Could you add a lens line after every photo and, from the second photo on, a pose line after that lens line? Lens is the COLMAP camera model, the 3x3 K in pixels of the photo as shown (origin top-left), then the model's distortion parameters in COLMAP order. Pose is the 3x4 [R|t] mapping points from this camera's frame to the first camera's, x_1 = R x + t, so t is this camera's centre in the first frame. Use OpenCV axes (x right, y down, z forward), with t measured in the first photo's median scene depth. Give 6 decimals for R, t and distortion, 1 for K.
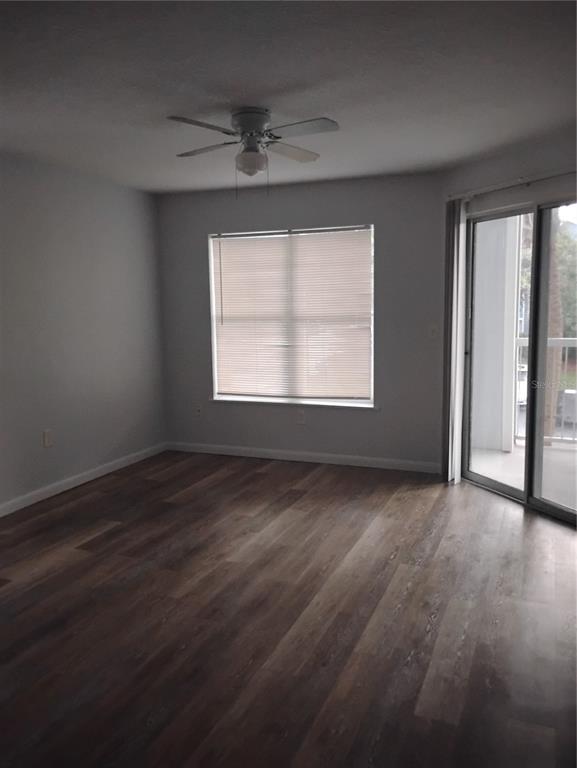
lens RADIAL K [[637.0, 0, 288.5], [0, 637.0, 384.0], [0, 0, 1]] dist [0.043111, -0.009820]
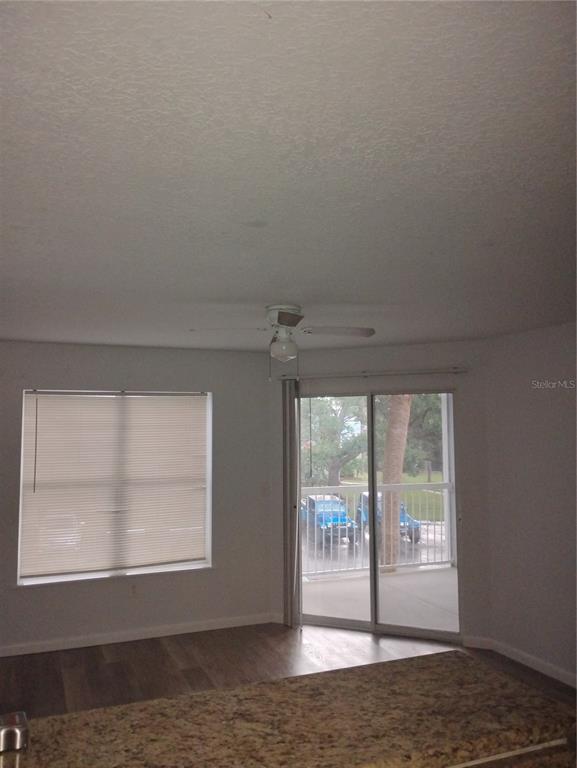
lens RADIAL K [[637.0, 0, 288.5], [0, 637.0, 384.0], [0, 0, 1]] dist [0.043111, -0.009820]
pose [[0.726734, 0.065201, 0.683817, -0.483889], [0.089426, 0.978033, -0.188292, -0.045148], [-0.681073, 0.197990, 0.704940, 0.135298]]
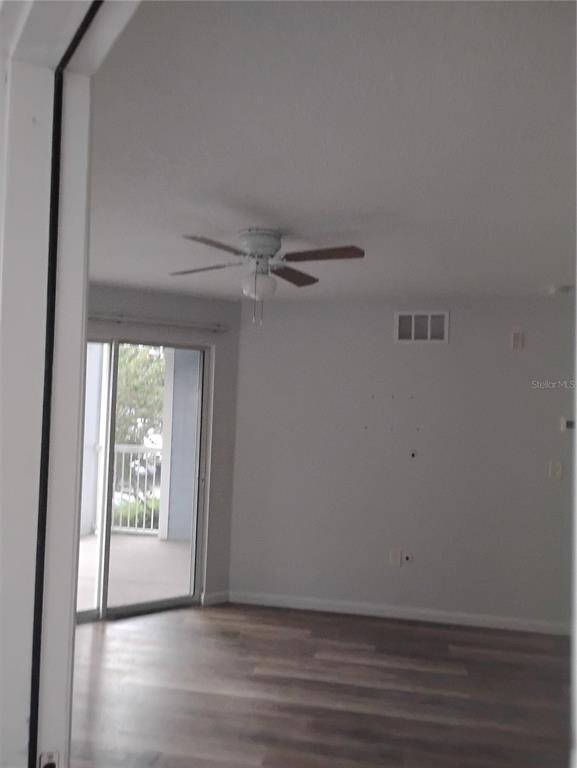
lens RADIAL K [[671.2, 0, 288.5], [0, 671.2, 384.0], [0, 0, 1]] dist [0.000254, -0.001341]
pose [[-0.115773, 0.031981, 0.992761, -0.609537], [0.098904, 0.994886, -0.020515, -0.112076], [-0.988339, 0.095813, -0.118344, 0.642145]]
